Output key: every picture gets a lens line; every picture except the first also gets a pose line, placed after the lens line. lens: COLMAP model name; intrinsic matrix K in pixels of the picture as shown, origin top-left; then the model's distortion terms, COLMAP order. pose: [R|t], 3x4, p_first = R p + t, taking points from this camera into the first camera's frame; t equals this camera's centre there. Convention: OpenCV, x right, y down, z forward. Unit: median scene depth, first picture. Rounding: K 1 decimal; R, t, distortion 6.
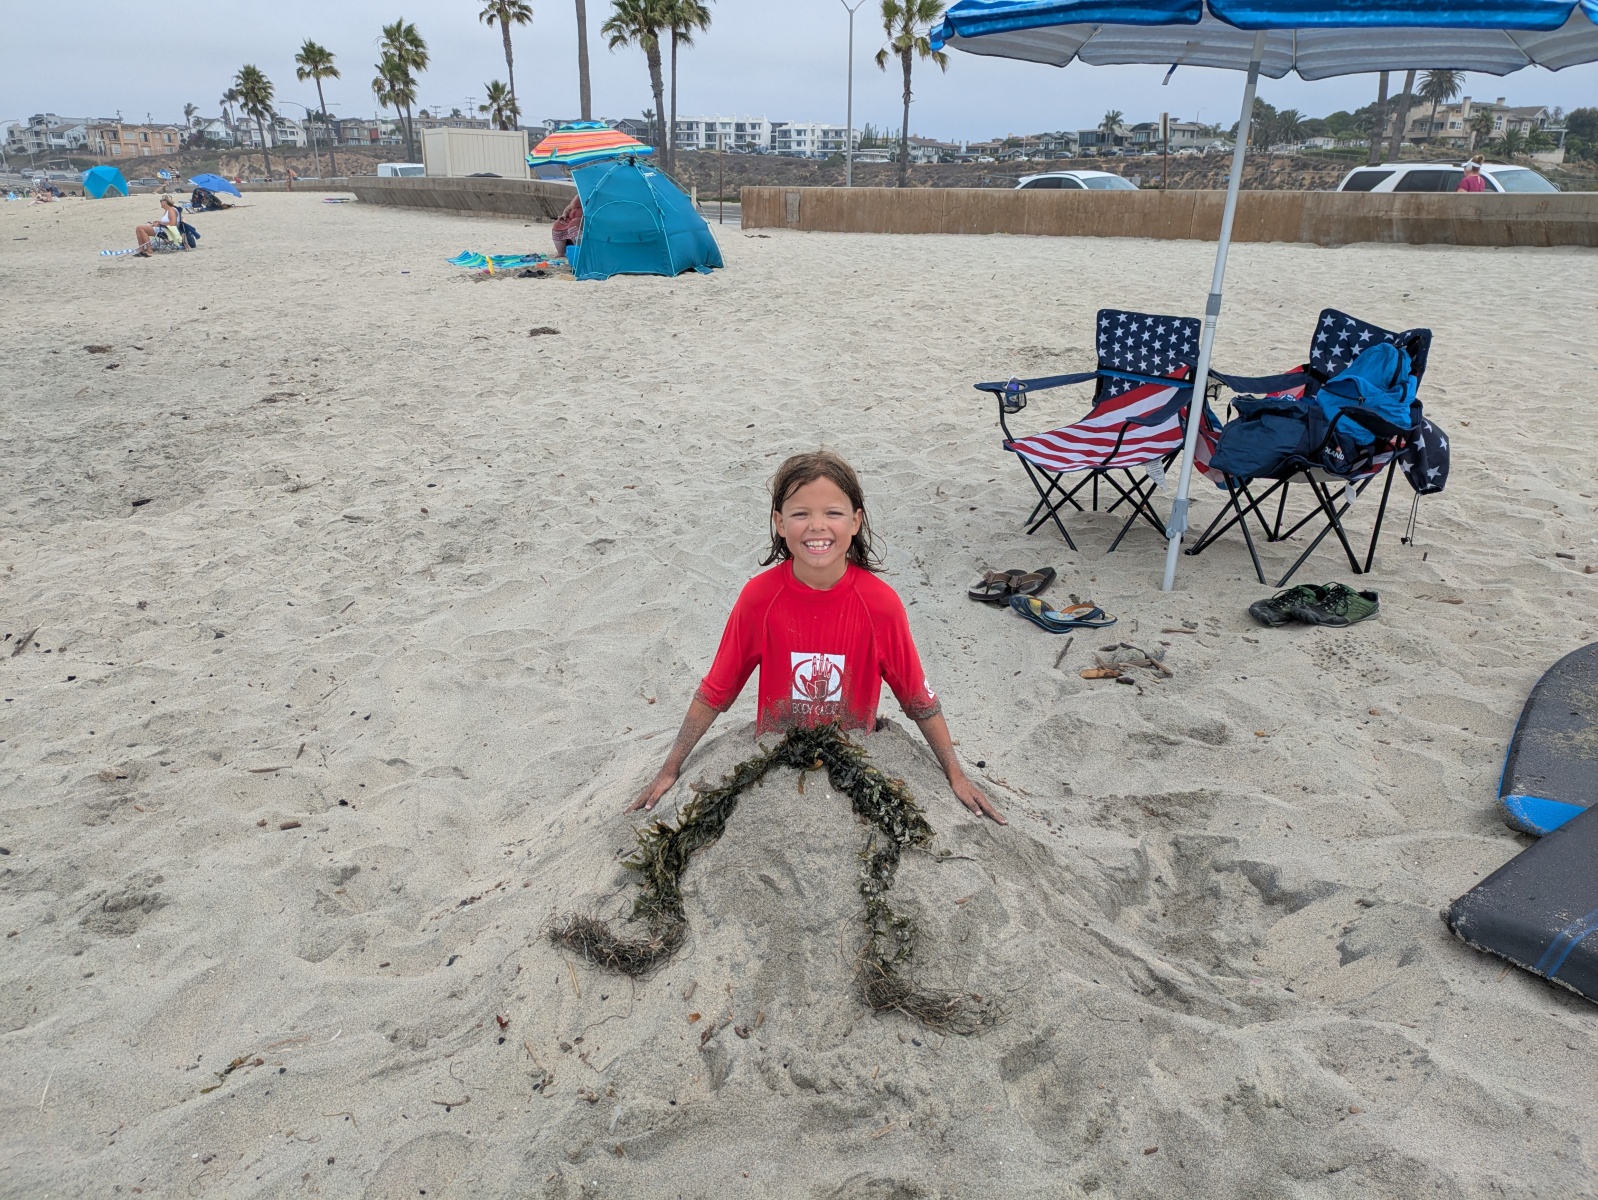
lens RADIAL K [[1408.0, 0, 799.0], [0, 1408.0, 600.0], [0, 0, 1]] dist [0.066727, -0.079610]
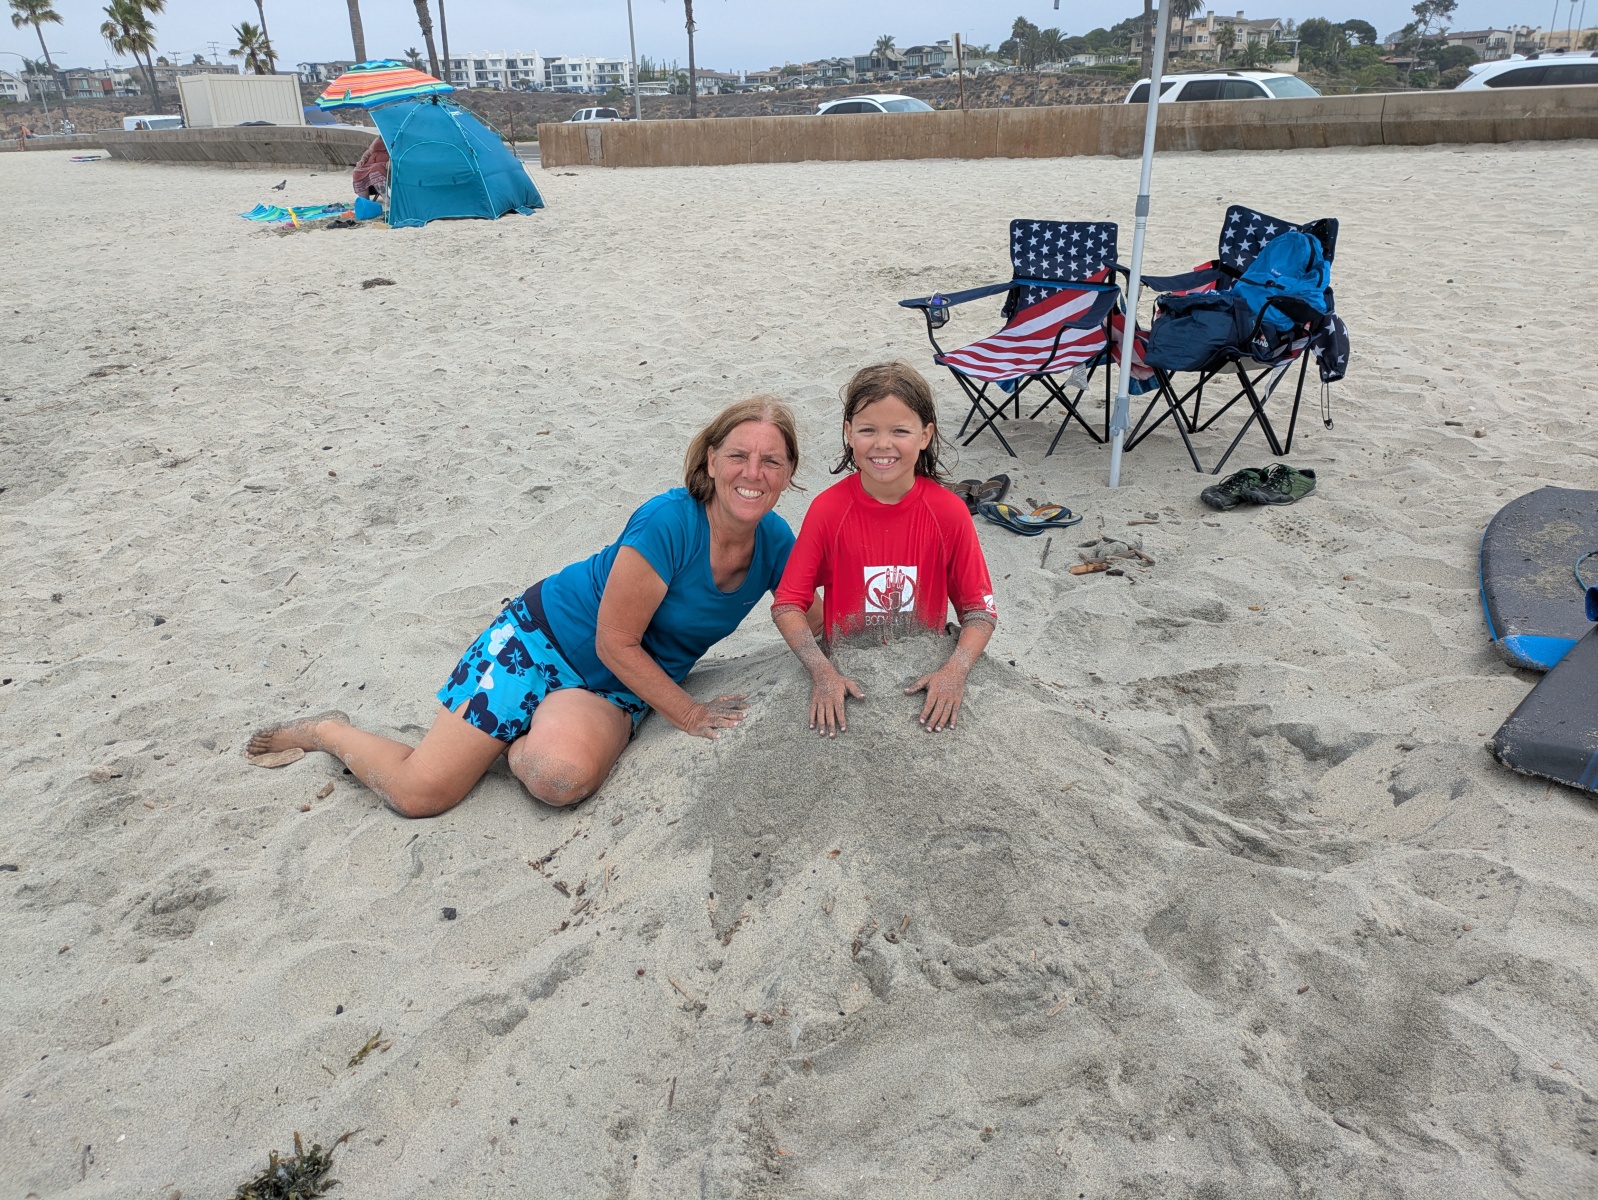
lens RADIAL K [[1408.0, 0, 799.0], [0, 1408.0, 600.0], [0, 0, 1]] dist [0.066727, -0.079610]
pose [[0.981868, -0.098408, 0.162024, -0.132401], [0.091926, 0.994654, 0.047046, 0.005432], [-0.165788, -0.031299, 0.985665, 0.009735]]
